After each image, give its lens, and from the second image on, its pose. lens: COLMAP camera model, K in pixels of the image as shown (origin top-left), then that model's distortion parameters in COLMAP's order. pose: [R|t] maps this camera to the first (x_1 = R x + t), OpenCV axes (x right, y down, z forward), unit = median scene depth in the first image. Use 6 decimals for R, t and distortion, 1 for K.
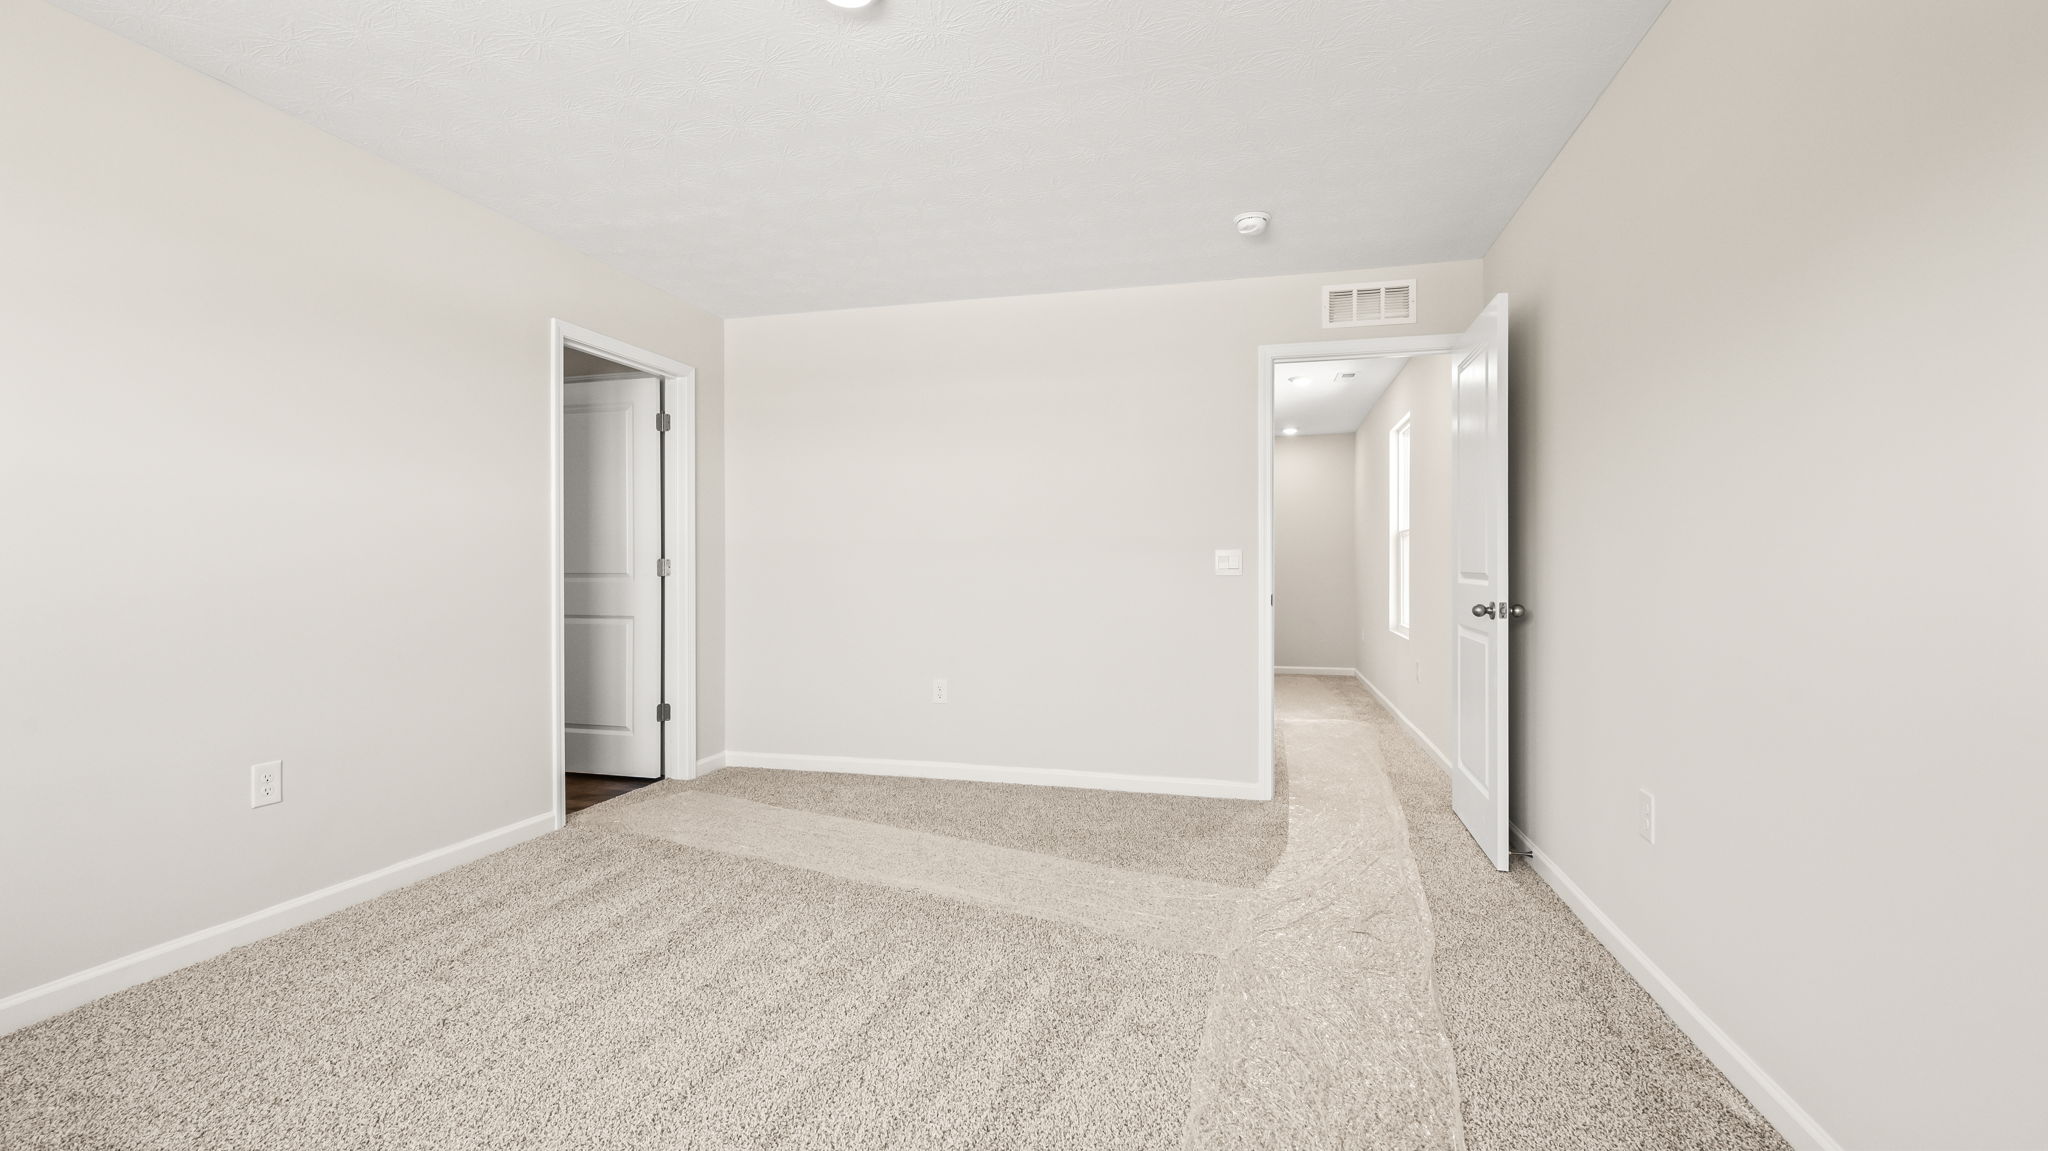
lens RADIAL K [[914.5, 0, 1024.0], [0, 914.5, 575.5], [0, 0, 1]] dist [0.001413, 0.000133]
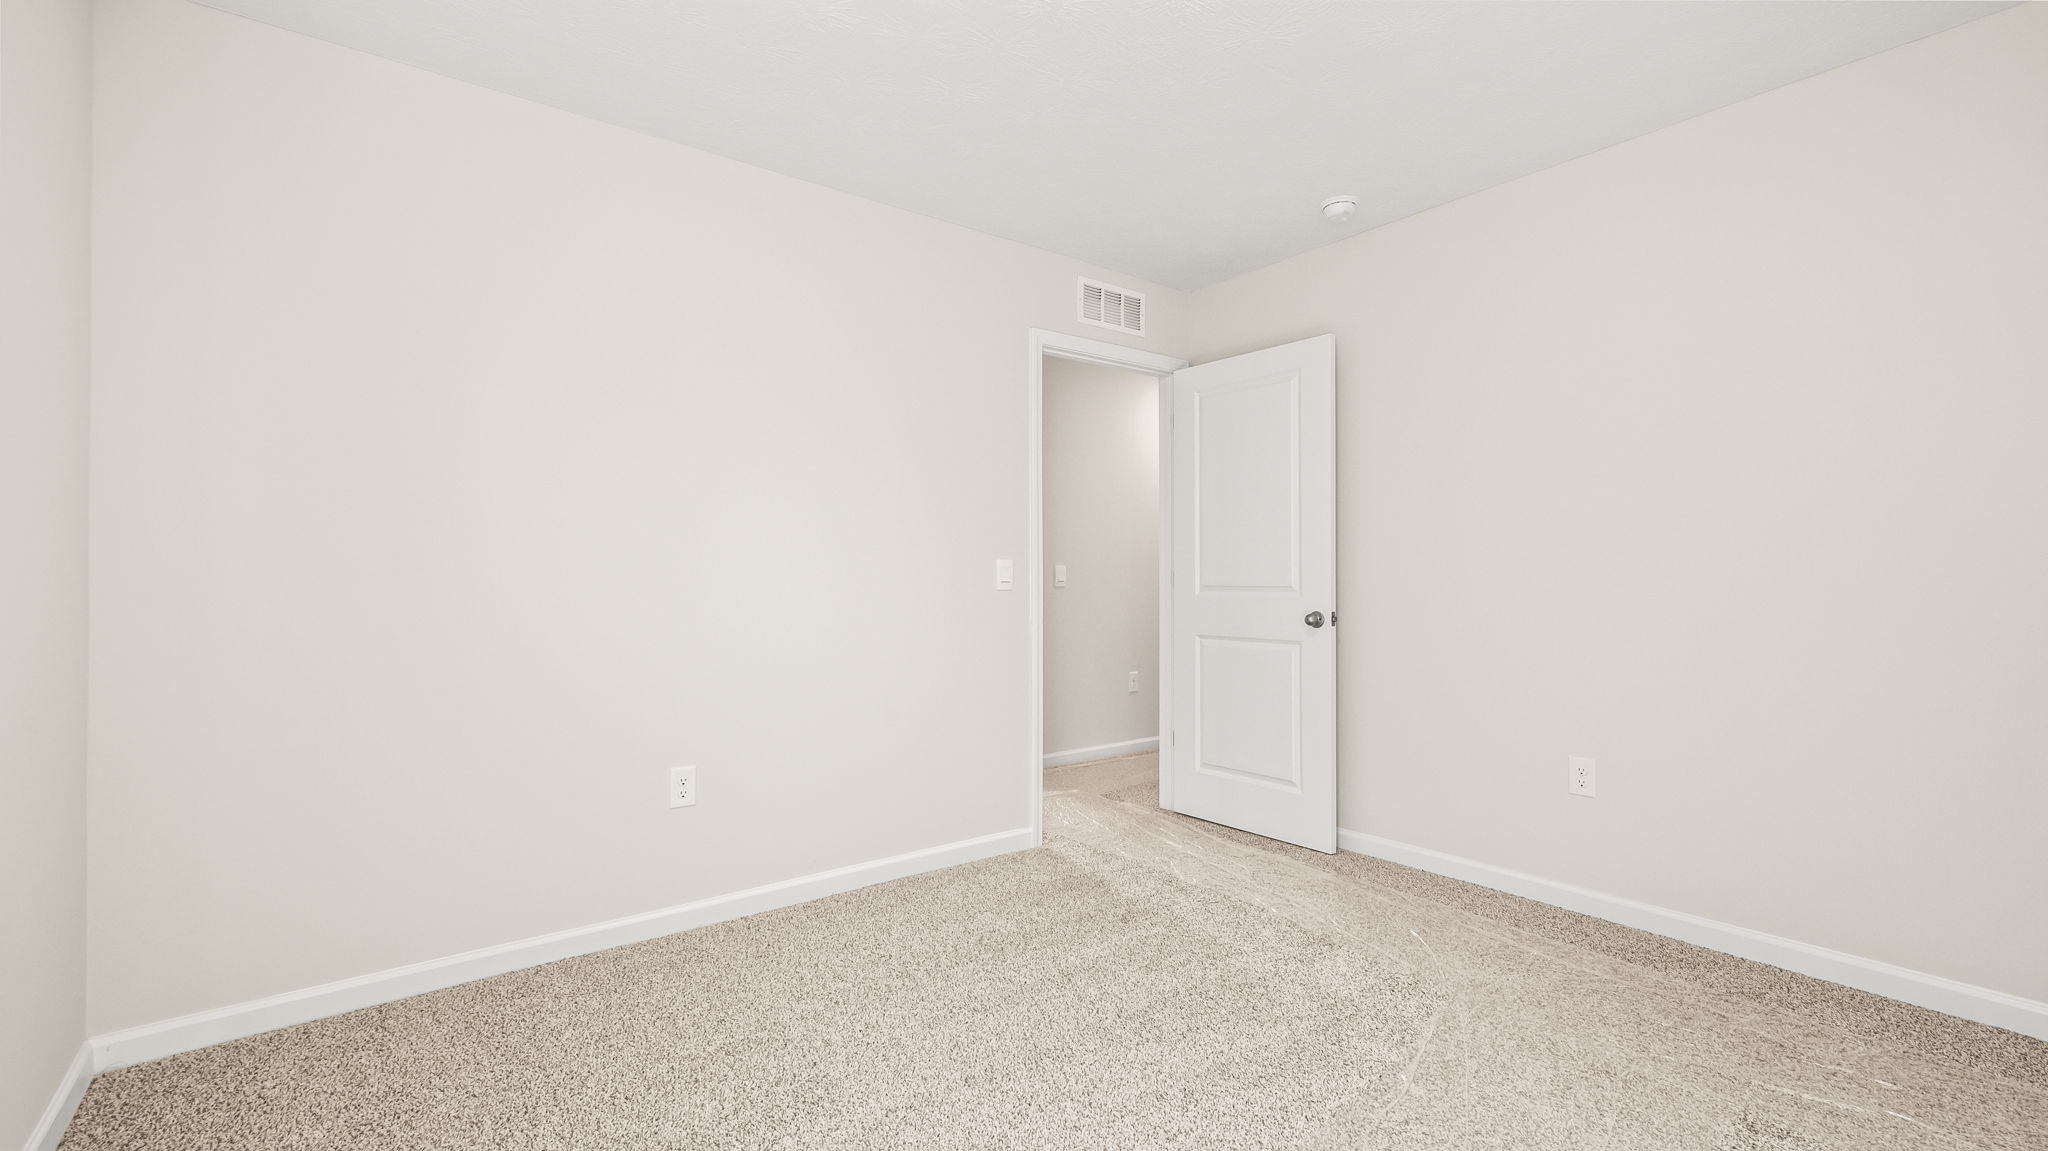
lens RADIAL K [[914.5, 0, 1024.0], [0, 914.5, 575.5], [0, 0, 1]] dist [0.001413, 0.000133]
pose [[0.614225, -0.001995, 0.789129, -0.453955], [0.004875, 0.999987, -0.001267, -0.011638], [-0.789116, 0.004625, 0.614227, 0.477673]]
